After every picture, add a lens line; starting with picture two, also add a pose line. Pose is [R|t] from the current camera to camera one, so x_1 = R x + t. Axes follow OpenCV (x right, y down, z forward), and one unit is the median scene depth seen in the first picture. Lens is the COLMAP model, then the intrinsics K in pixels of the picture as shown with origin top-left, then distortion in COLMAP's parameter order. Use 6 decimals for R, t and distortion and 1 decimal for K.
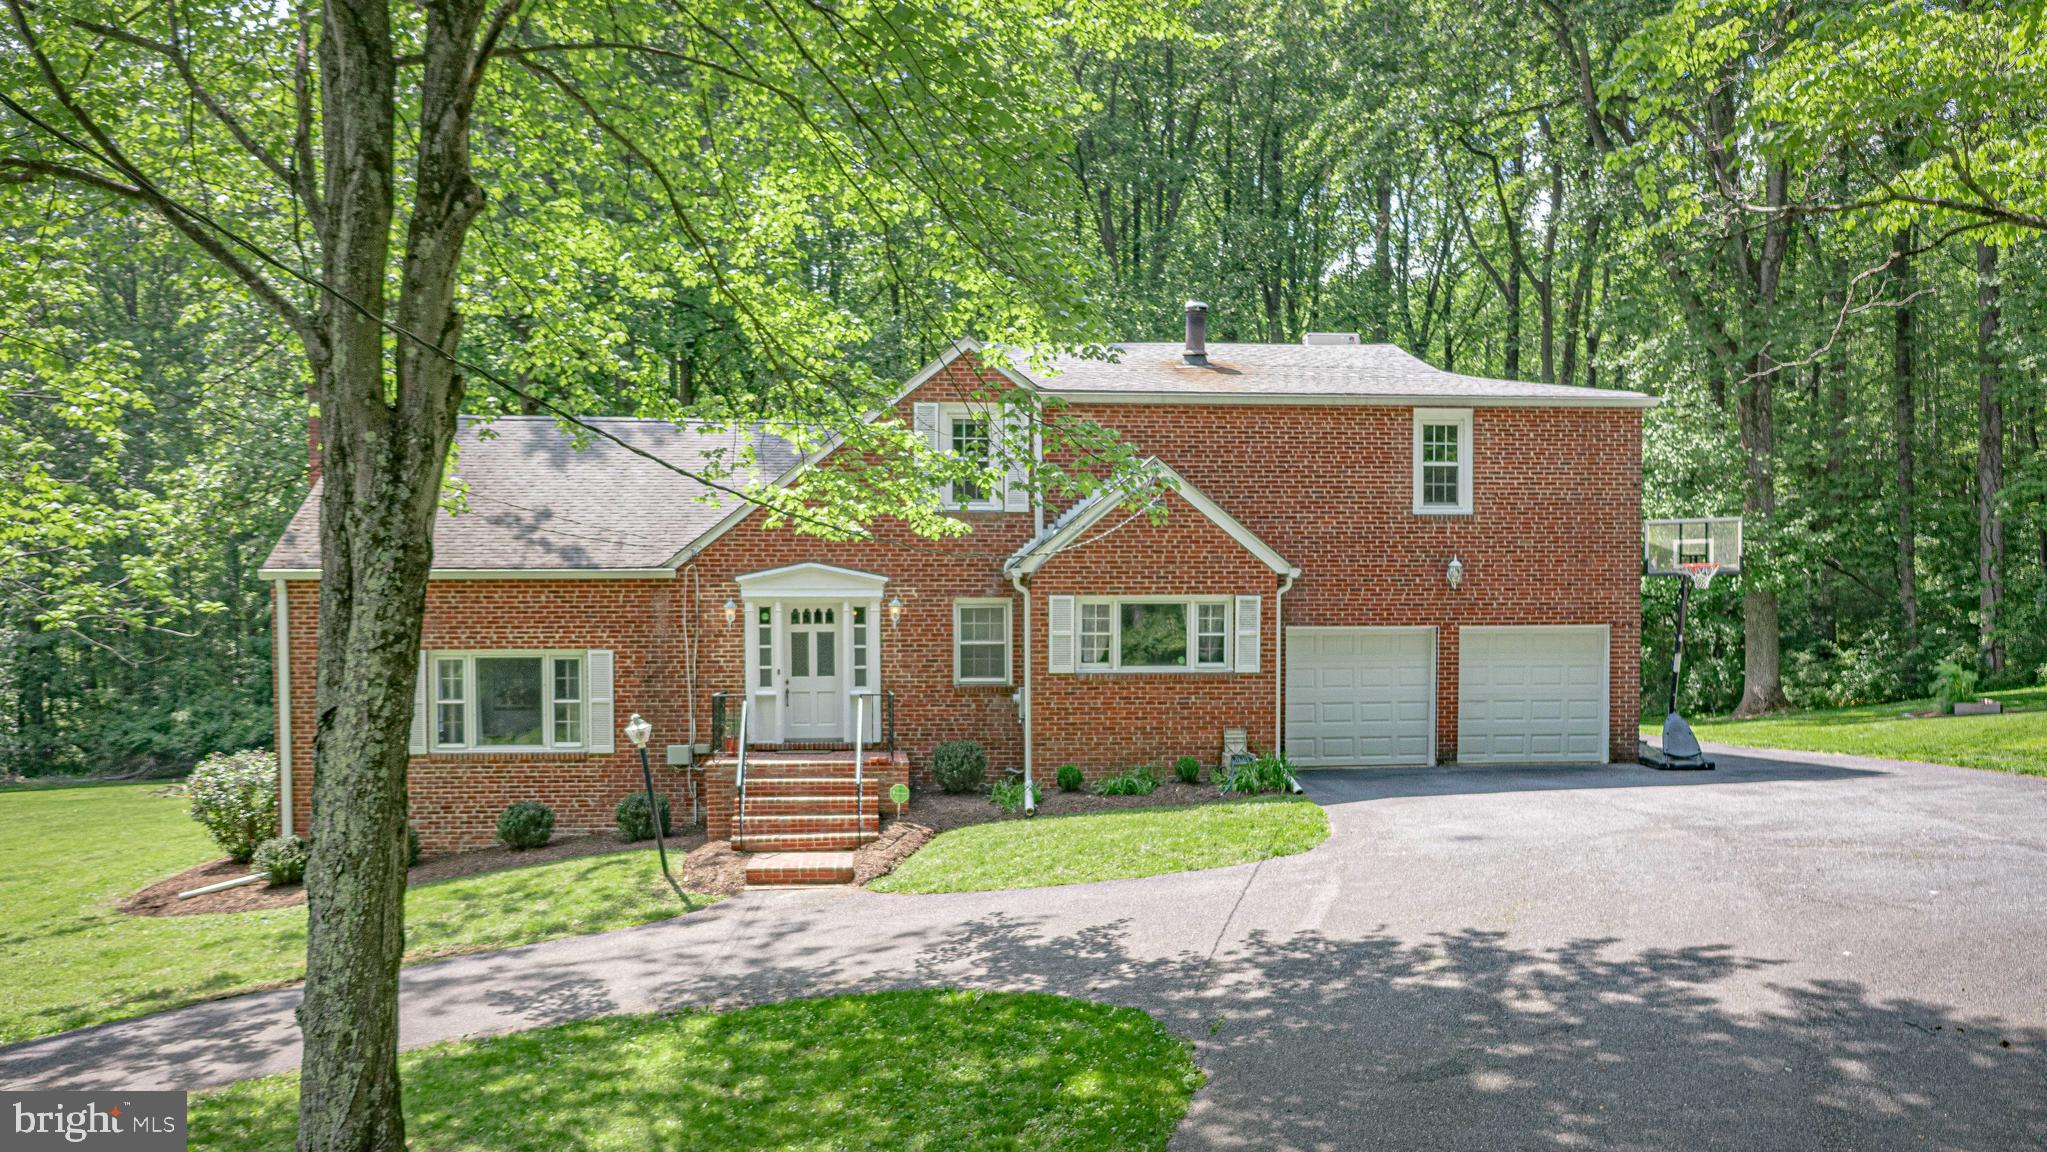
lens RADIAL K [[2067.7, 0, 1023.5], [0, 2067.7, 576.0], [0, 0, 1]] dist [0.012085, 0.003391]
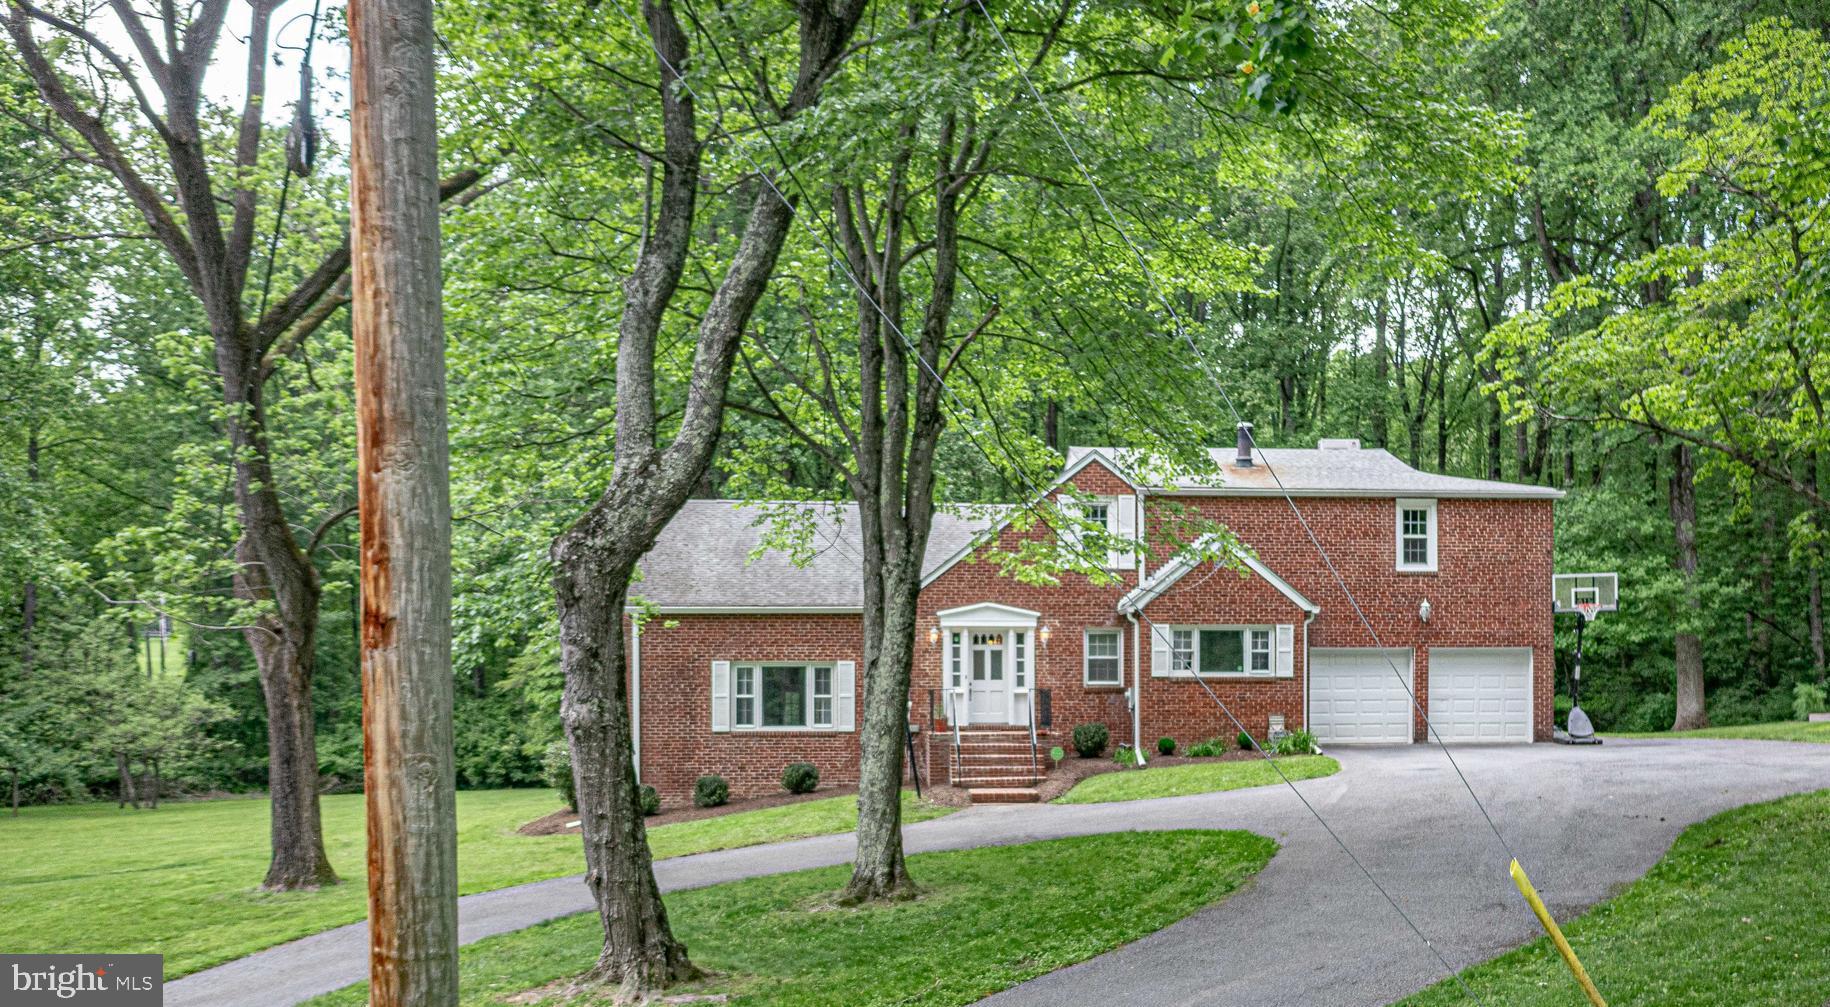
lens RADIAL K [[2790.5, 0, 915.0], [0, 2790.5, 503.5], [0, 0, 1]] dist [0.063627, 0.029101]
pose [[0.999997, 0.002173, -0.000768, -0.153532], [-0.002213, 0.998473, -0.055199, 0.033208], [0.000647, 0.055200, 0.998475, -0.996866]]
